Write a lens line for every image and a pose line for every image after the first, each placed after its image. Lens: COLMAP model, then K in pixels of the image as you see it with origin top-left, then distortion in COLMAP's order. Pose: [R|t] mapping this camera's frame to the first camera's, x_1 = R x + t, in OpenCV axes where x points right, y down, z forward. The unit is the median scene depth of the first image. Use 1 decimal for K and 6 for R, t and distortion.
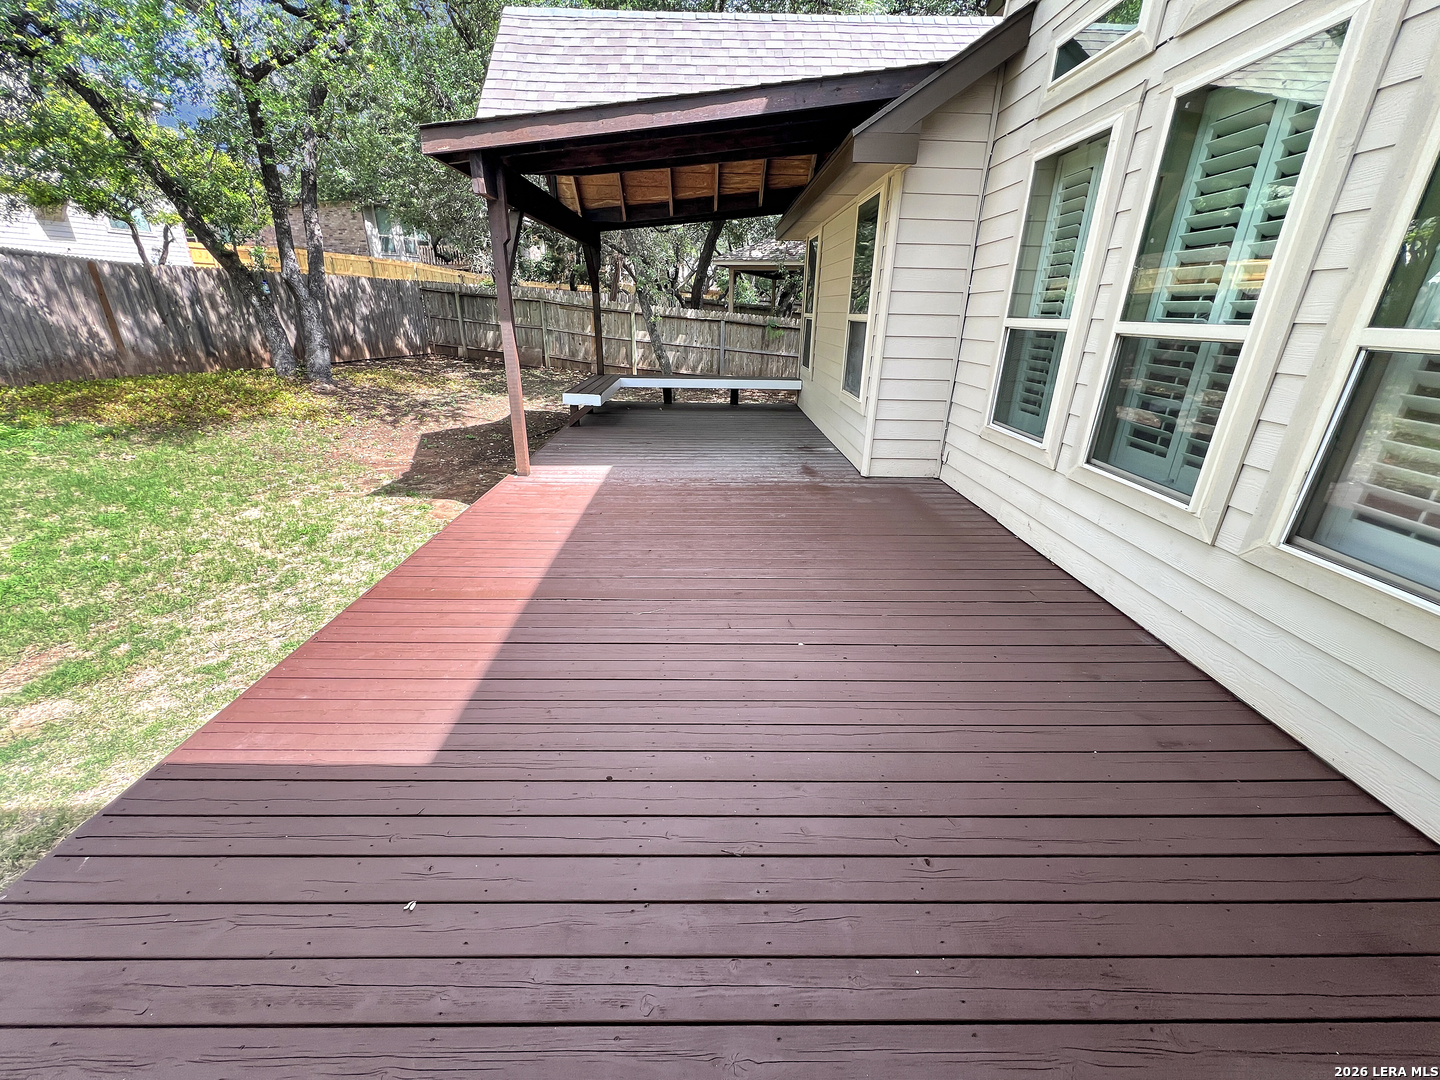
lens RADIAL K [[575.5, 0, 722.8], [0, 575.5, 541.8], [0, 0, 1]] dist [-0.004321, 0.002094]
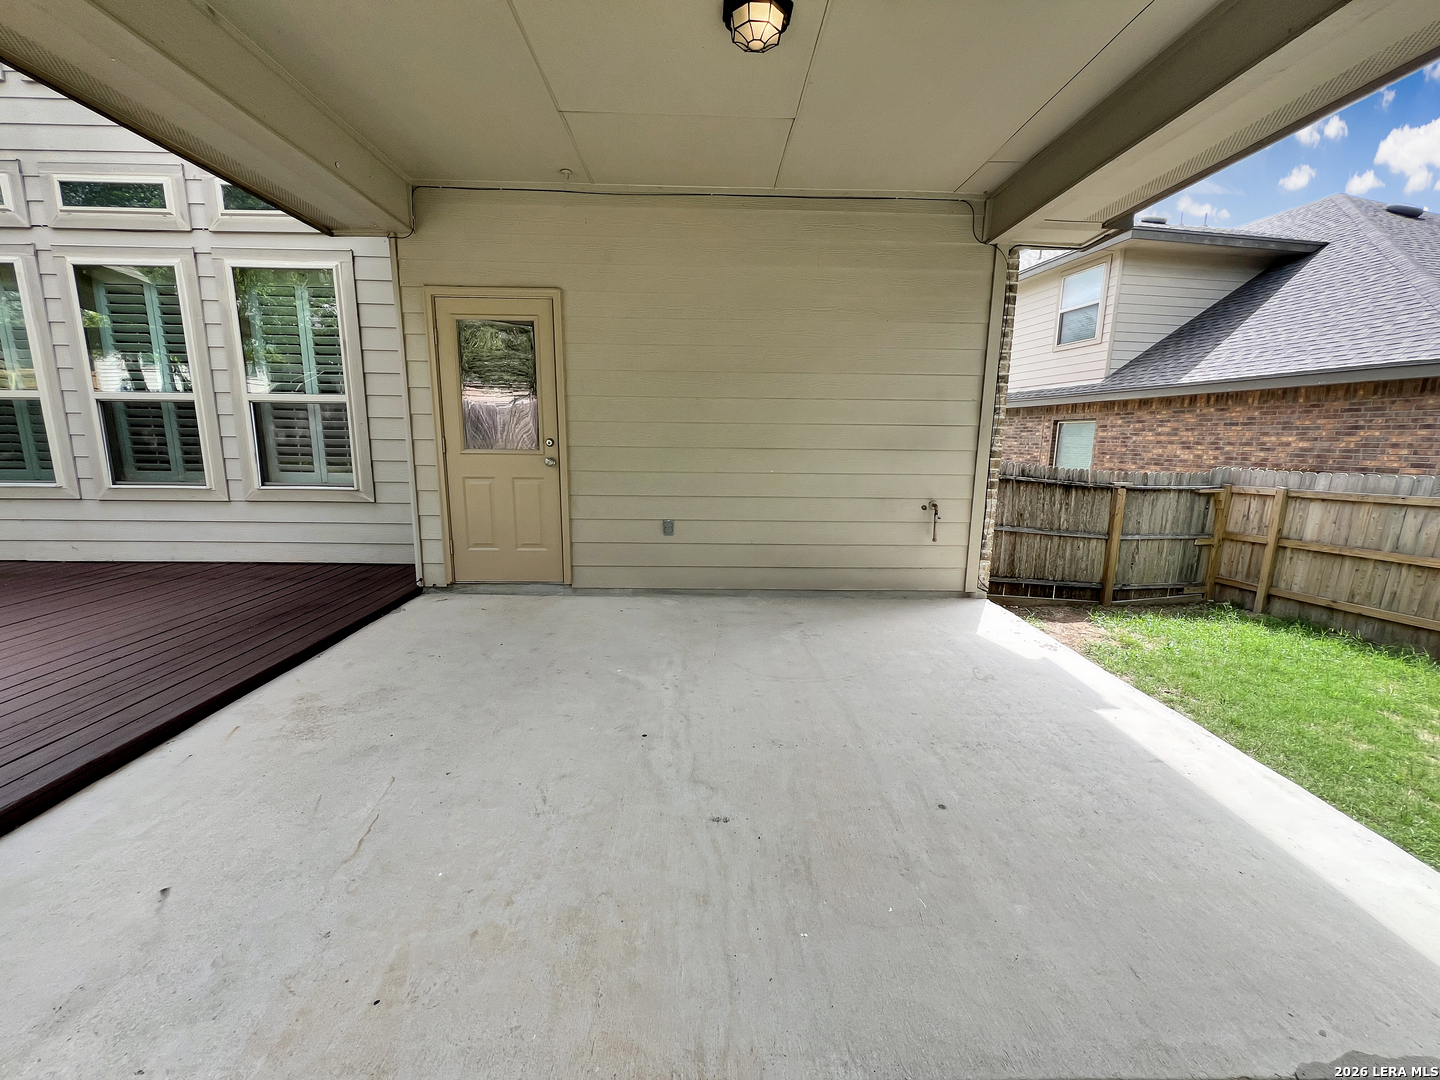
lens RADIAL K [[575.5, 0, 713.2], [0, 575.5, 535.8], [0, 0, 1]] dist [-0.004321, 0.002094]
pose [[0.000334, -0.188568, 0.982060, -0.192448], [0.362581, 0.915256, 0.175618, 0.064928], [-0.931952, 0.356017, 0.068677, -0.111310]]
